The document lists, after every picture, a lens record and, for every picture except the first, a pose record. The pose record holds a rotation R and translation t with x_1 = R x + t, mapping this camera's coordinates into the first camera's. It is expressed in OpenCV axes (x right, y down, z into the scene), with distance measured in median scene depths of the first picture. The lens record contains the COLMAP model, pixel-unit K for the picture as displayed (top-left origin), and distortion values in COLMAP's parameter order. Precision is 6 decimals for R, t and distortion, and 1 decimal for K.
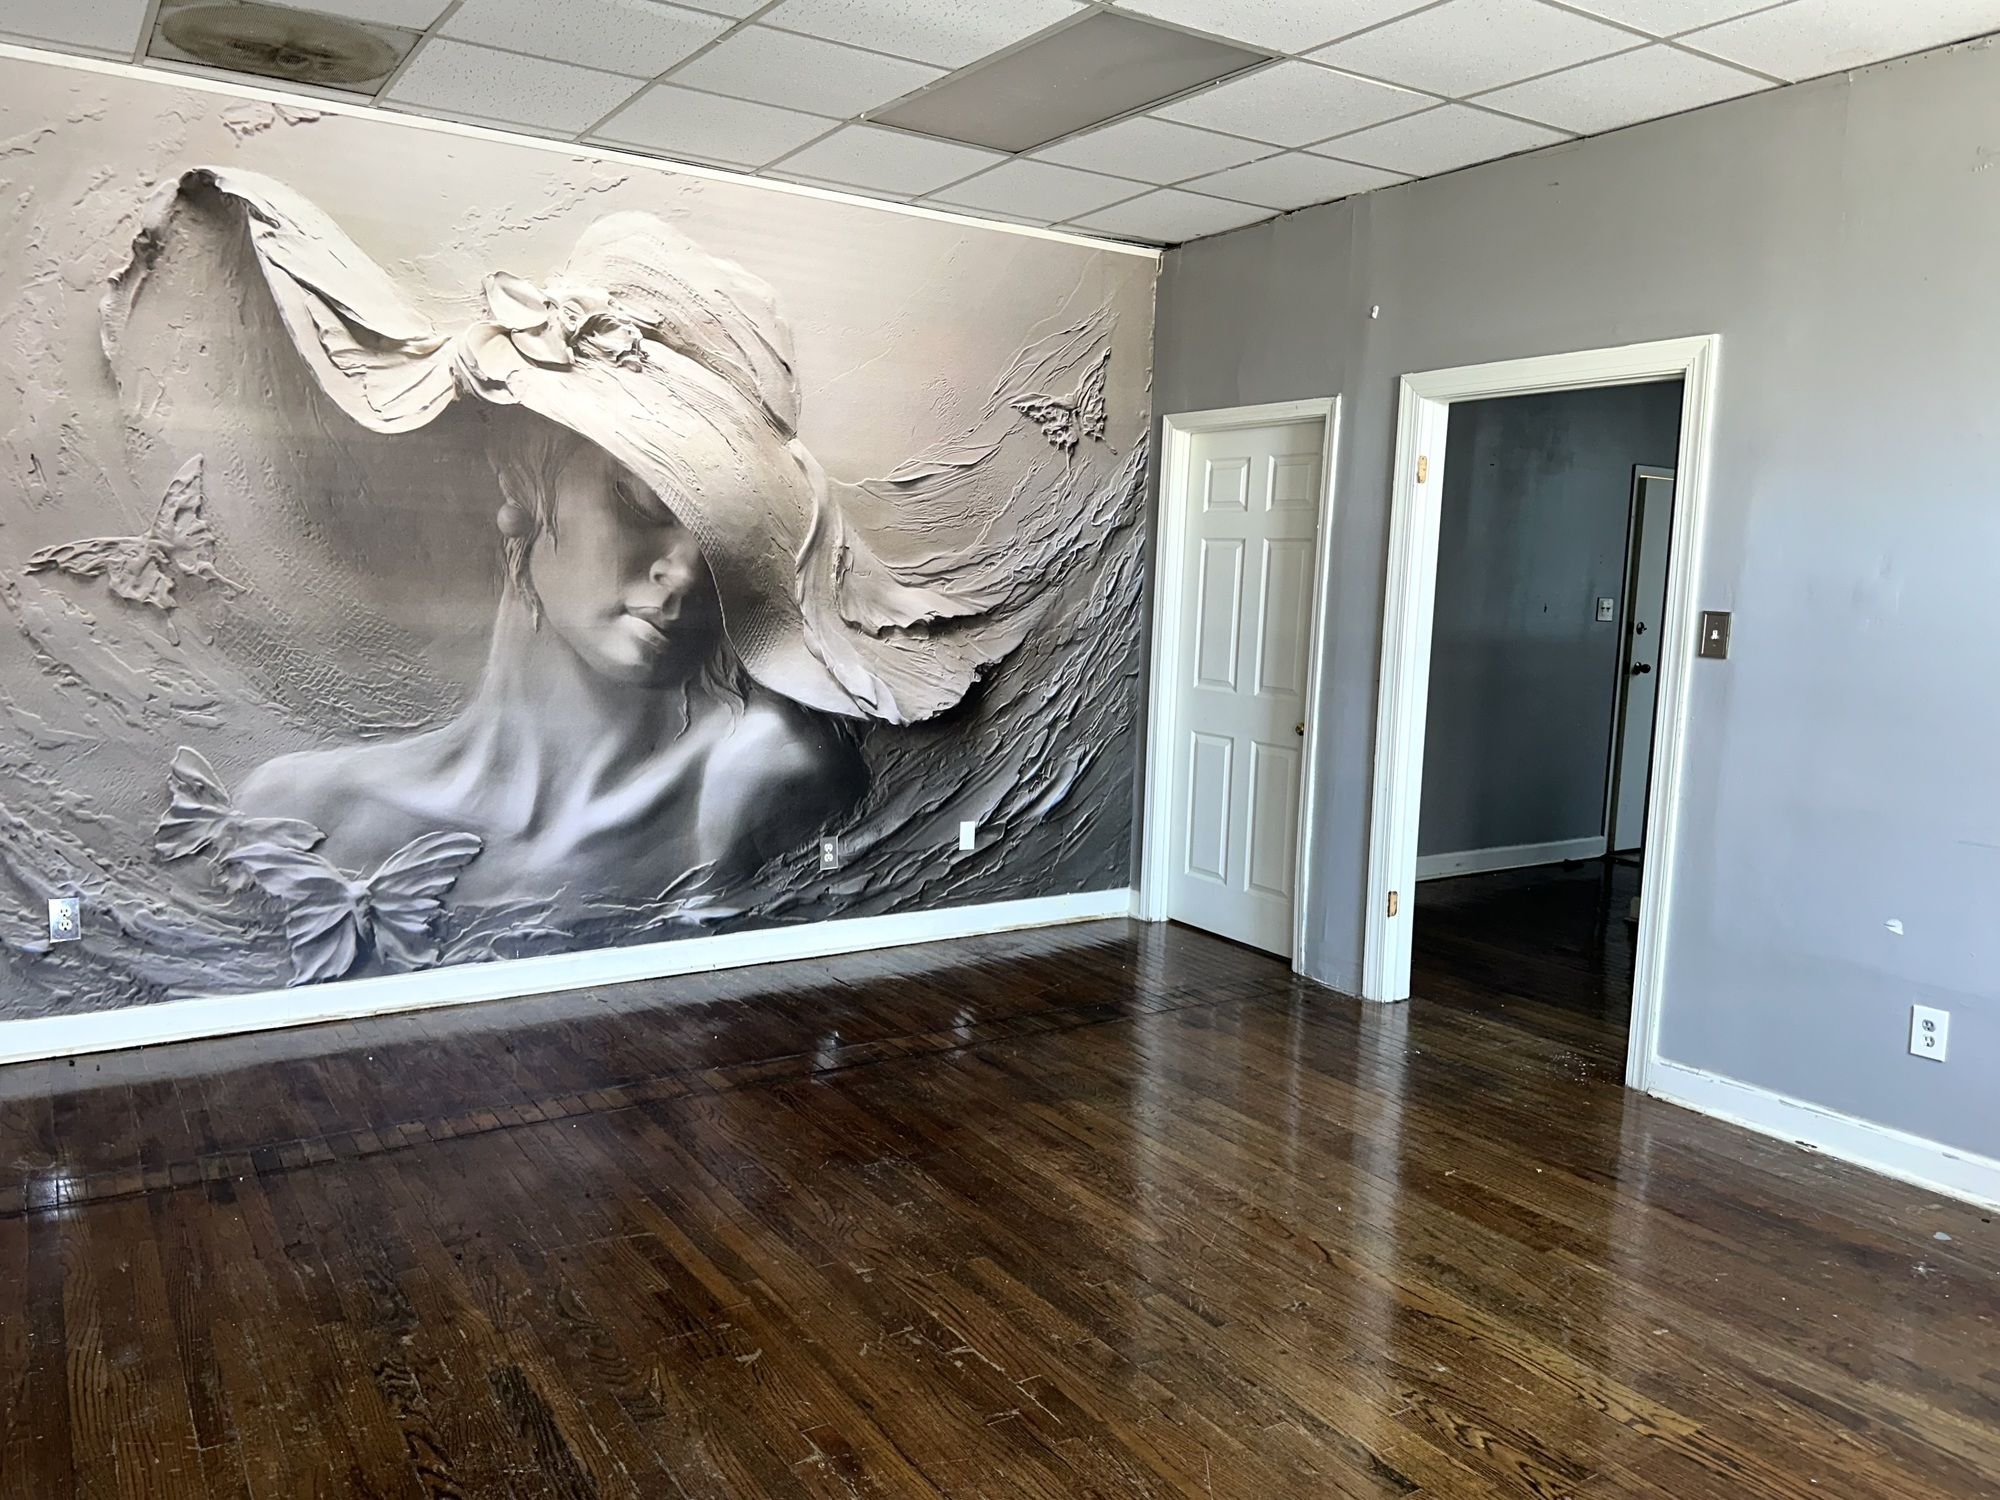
lens RADIAL K [[1462.1, 0, 985.6], [0, 1462.1, 748.7], [0, 0, 1]] dist [-0.004568, -0.001648]
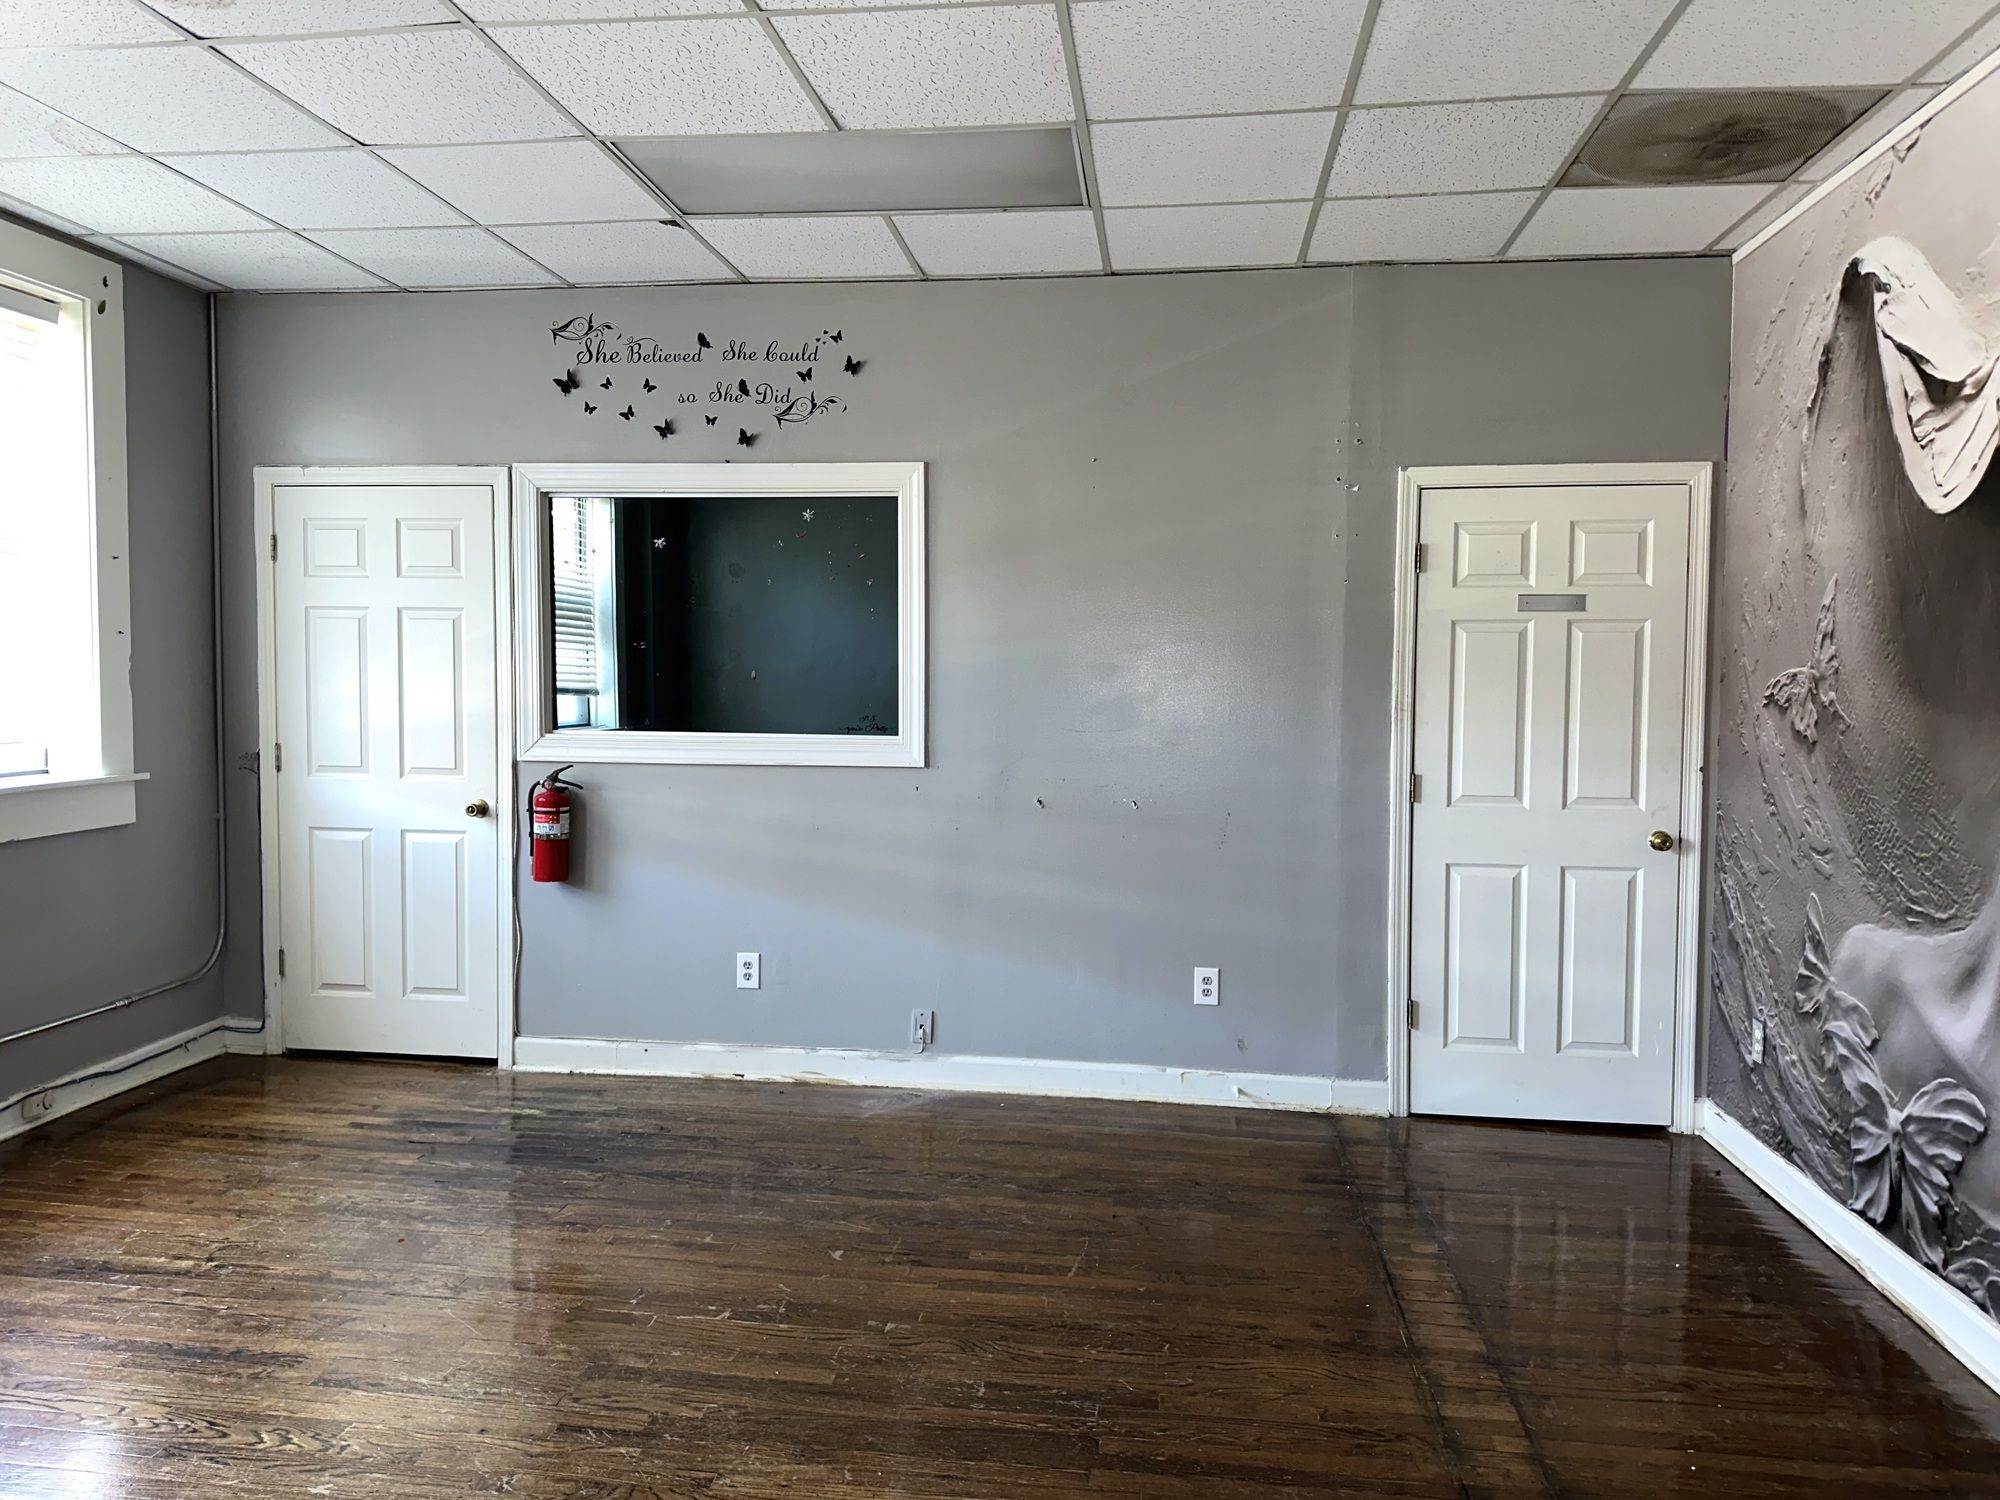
lens RADIAL K [[1418.2, 0, 984.8], [0, 1418.2, 748.2], [0, 0, 1]] dist [-0.000575, -0.005109]
pose [[-0.649406, 0.003220, -0.760435, 0.458574], [-0.117884, 0.987476, 0.104853, -0.122112], [0.751249, 0.157736, -0.640893, 1.156029]]
